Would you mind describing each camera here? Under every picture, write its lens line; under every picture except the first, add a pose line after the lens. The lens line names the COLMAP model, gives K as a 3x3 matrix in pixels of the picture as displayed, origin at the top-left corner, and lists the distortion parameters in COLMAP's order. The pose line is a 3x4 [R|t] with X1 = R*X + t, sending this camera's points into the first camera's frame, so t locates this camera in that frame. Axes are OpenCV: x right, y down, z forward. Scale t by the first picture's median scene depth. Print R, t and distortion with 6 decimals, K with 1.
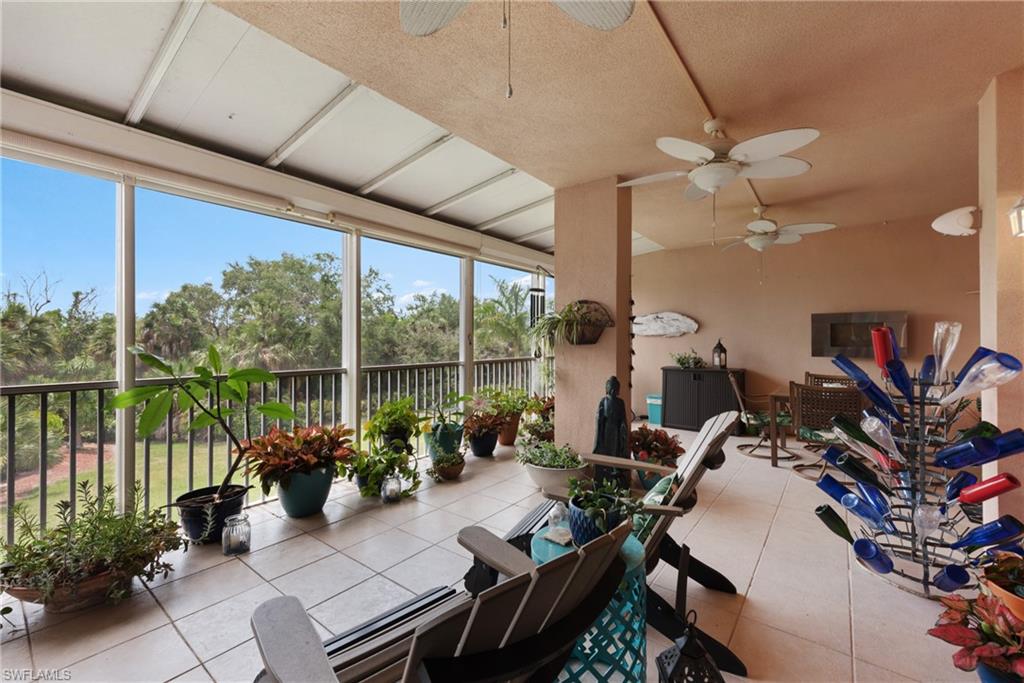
lens RADIAL K [[420.5, 0, 510.6], [0, 420.5, 344.2], [0, 0, 1]] dist [-0.000201, -0.000053]
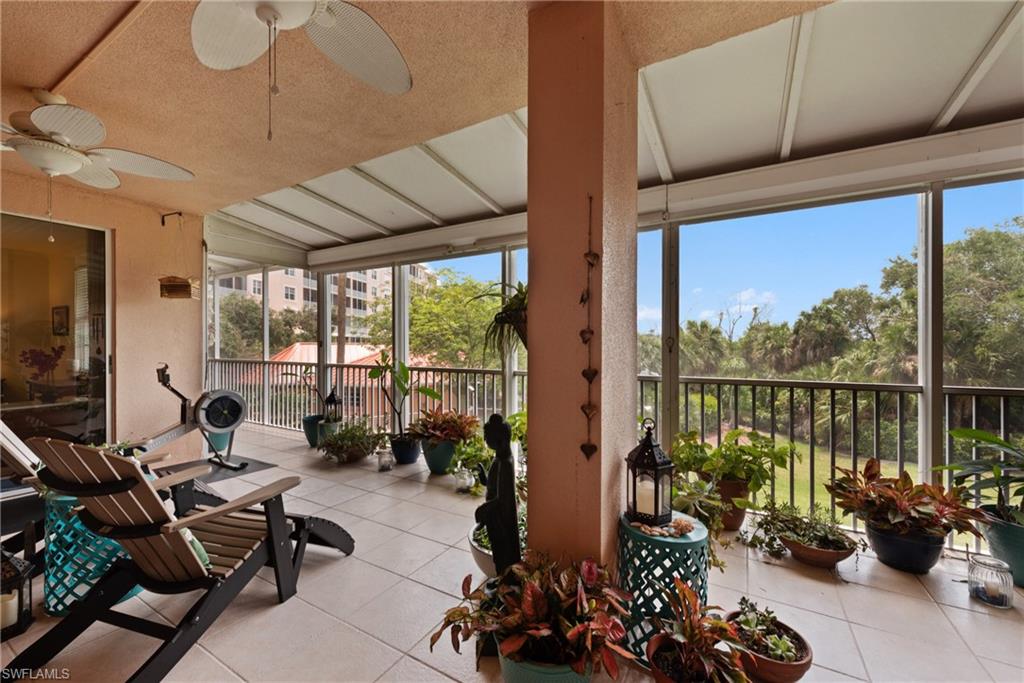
lens RADIAL K [[400.3, 0, 513.0], [0, 400.3, 338.8], [0, 0, 1]] dist [0.000410, -0.000048]
pose [[0.135030, -0.020557, -0.990628, 0.083016], [-0.003312, 0.999770, -0.021198, -0.002198], [0.990836, 0.006144, 0.134931, 0.114174]]
